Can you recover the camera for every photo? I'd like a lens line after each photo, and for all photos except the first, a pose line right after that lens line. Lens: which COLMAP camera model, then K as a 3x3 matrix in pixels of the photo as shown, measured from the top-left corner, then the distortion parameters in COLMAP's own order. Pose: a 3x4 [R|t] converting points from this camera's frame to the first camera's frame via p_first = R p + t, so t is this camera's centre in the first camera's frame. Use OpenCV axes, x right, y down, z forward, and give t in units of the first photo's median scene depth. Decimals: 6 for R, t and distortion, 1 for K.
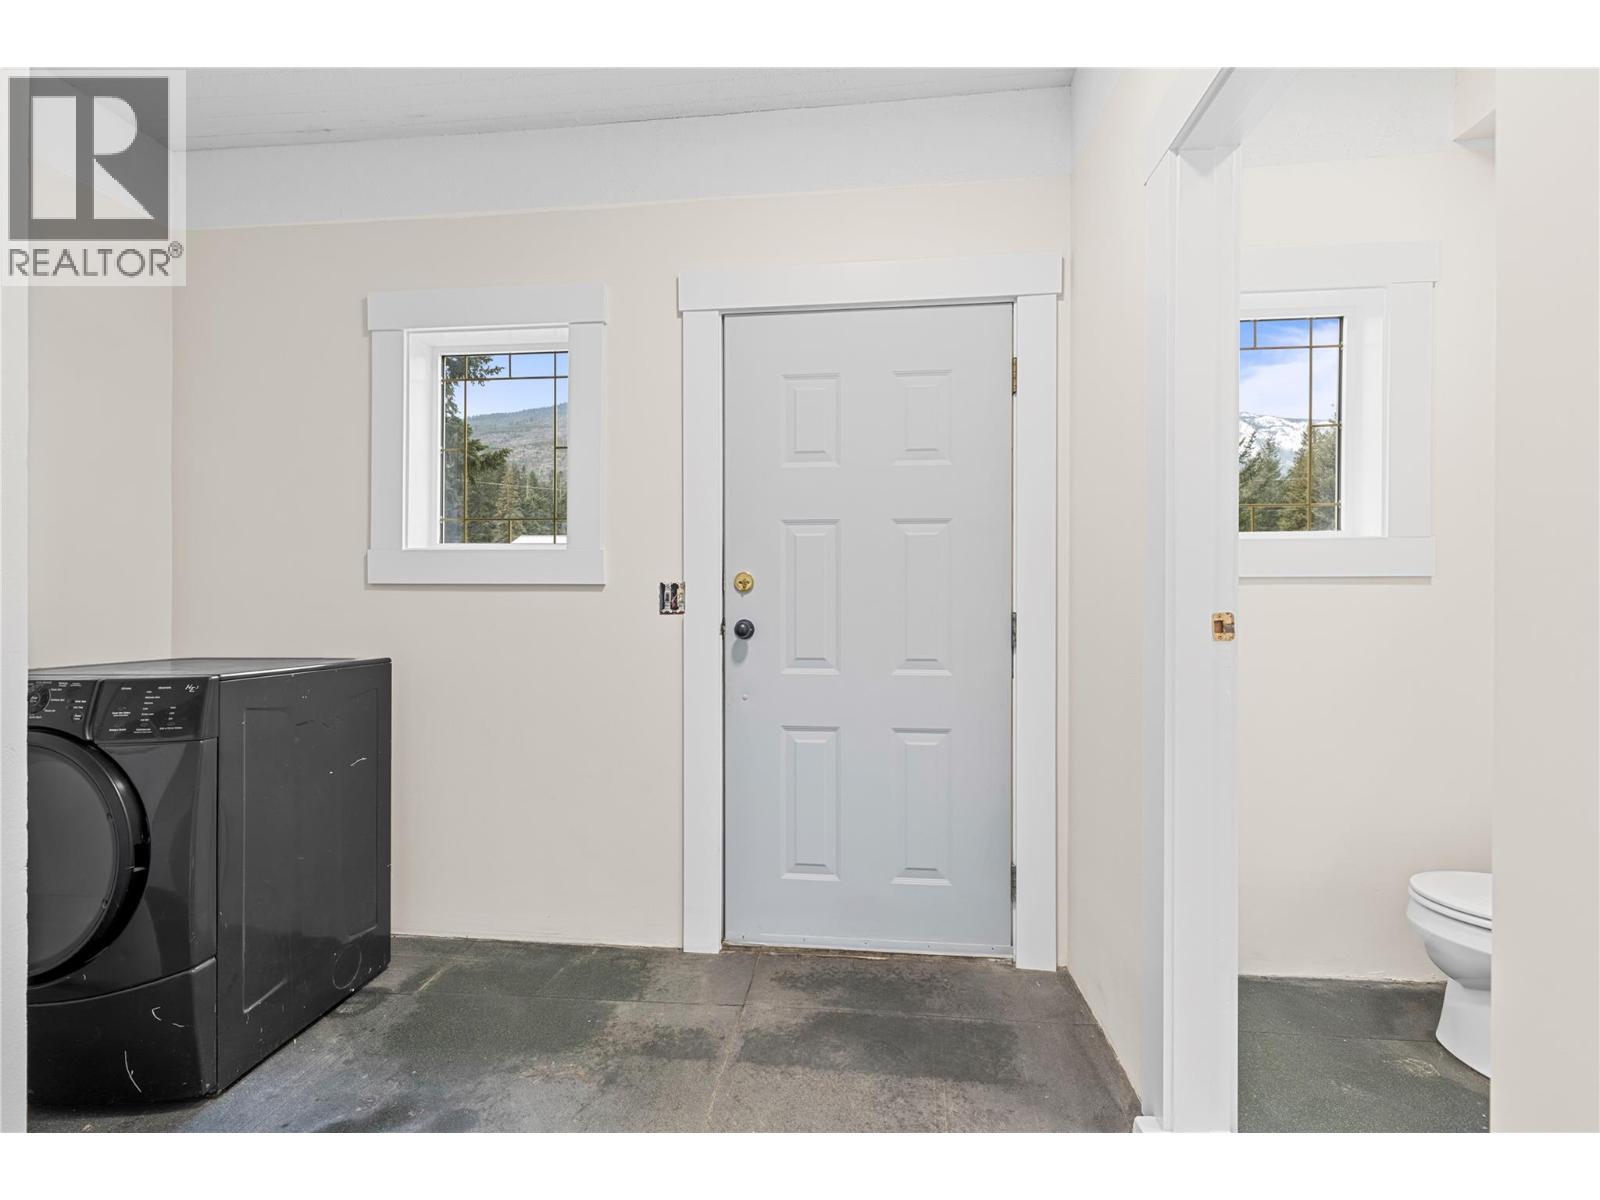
lens RADIAL K [[733.9, 0, 805.3], [0, 733.9, 610.0], [0, 0, 1]] dist [-0.007237, -0.000592]
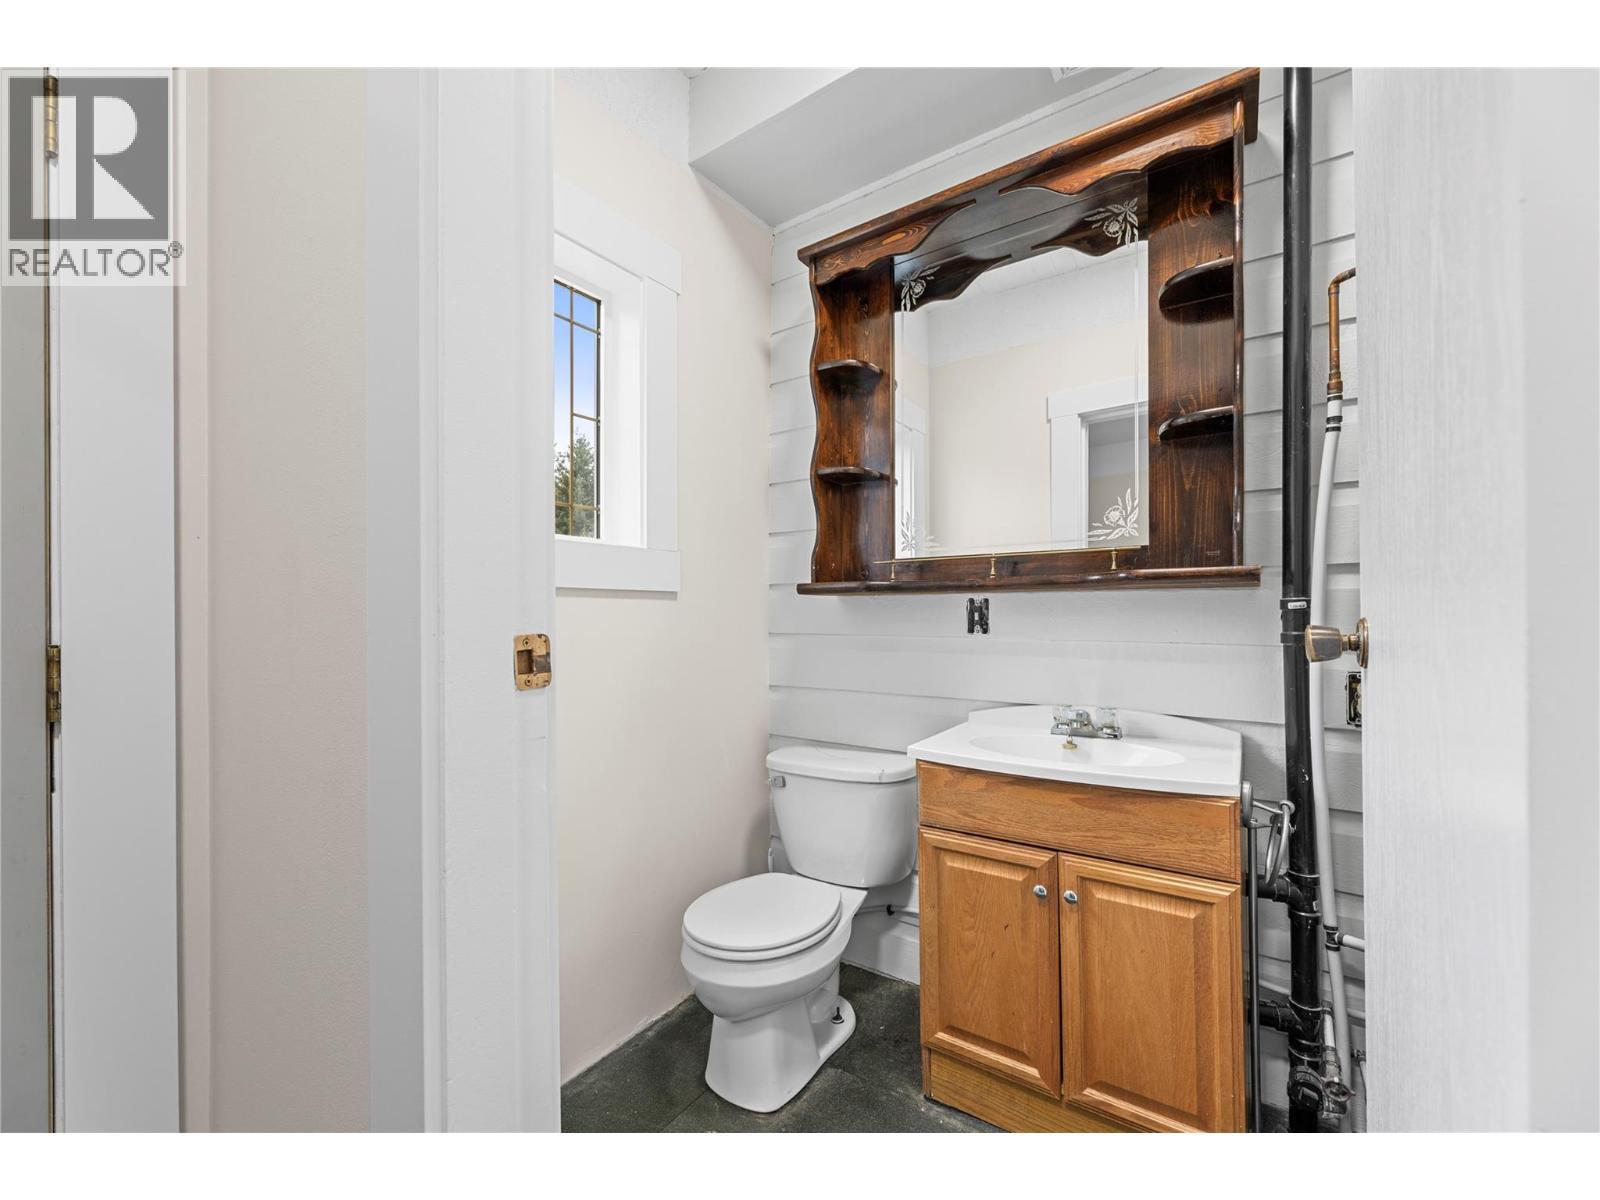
lens RADIAL K [[733.9, 0, 805.3], [0, 733.9, 610.0], [0, 0, 1]] dist [-0.007237, -0.000592]
pose [[0.563244, 0.003910, 0.826281, 0.179770], [0.020324, 0.999621, -0.018584, -0.000107], [-0.826041, 0.027260, 0.562951, 0.392061]]
